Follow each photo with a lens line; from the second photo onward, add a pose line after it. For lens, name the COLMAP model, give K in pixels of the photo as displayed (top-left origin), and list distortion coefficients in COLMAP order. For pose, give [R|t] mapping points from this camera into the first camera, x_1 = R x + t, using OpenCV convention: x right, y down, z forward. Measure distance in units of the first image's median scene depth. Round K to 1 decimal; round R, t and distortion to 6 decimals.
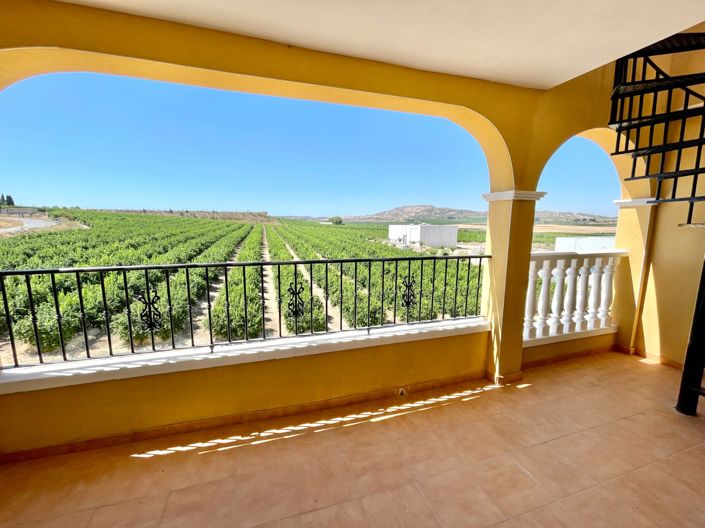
lens RADIAL K [[282.2, 0, 352.5], [0, 282.2, 264.0], [0, 0, 1]] dist [-0.006548, 0.000149]
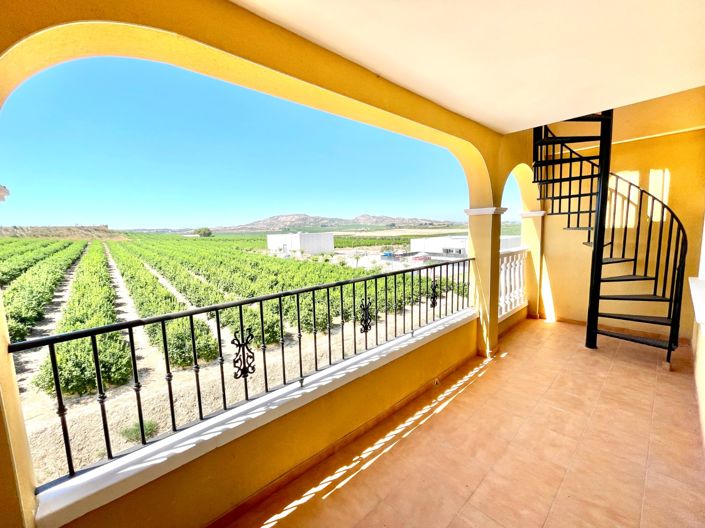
lens RADIAL K [[282.2, 0, 352.5], [0, 282.2, 264.0], [0, 0, 1]] dist [-0.006548, 0.000149]
pose [[0.910263, -0.083705, 0.405482, -0.531026], [0.096125, 0.995316, -0.010325, -0.042422], [-0.402718, 0.048375, 0.914045, 0.064131]]
